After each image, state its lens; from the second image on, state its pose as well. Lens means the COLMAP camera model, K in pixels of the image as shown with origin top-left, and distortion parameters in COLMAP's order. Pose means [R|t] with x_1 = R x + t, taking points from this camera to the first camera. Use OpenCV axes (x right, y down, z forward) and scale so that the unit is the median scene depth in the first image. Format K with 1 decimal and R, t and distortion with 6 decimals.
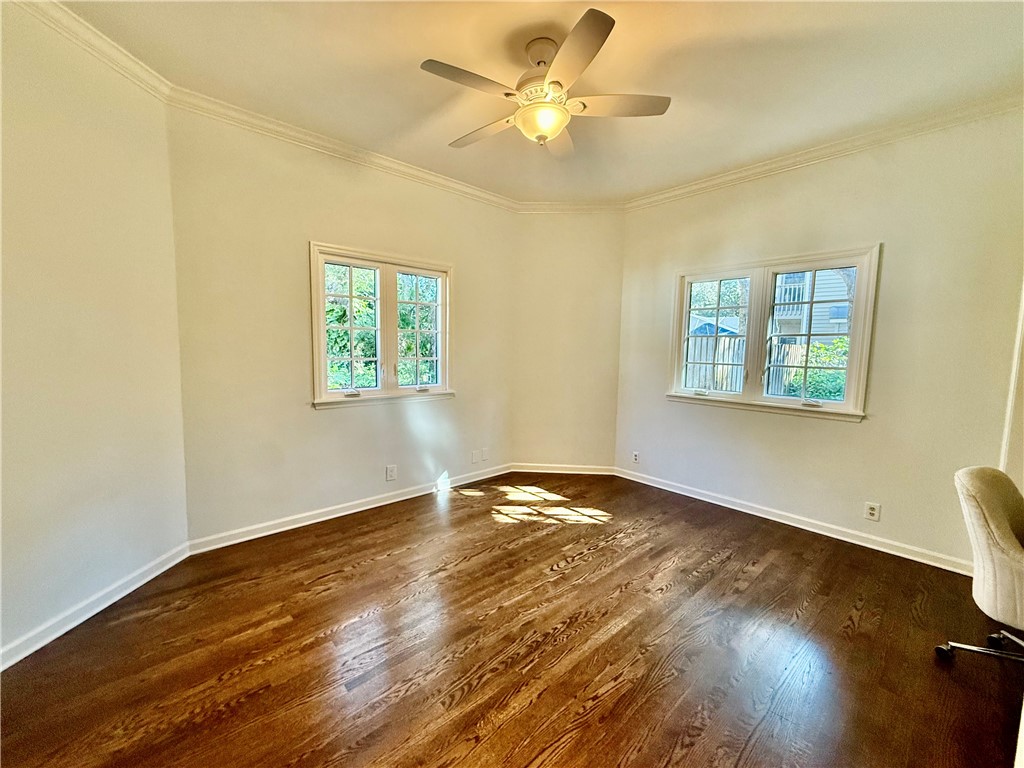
lens RADIAL K [[407.0, 0, 509.0], [0, 407.0, 386.1], [0, 0, 1]] dist [0.000306, 0.001144]
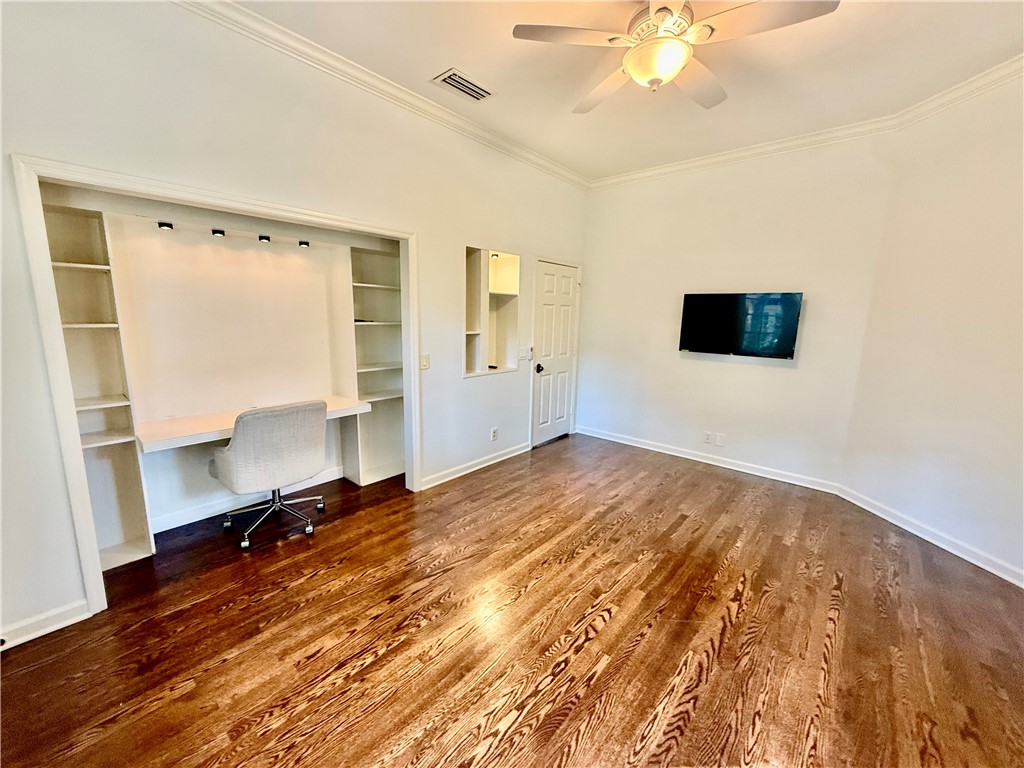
lens RADIAL K [[407.0, 0, 509.2], [0, 407.0, 387.1], [0, 0, 1]] dist [0.000306, 0.001144]
pose [[-0.991849, -0.013714, -0.126682, 0.426947], [-0.046625, 0.964305, 0.260657, -0.170201], [0.118586, 0.264439, -0.957084, 1.718507]]
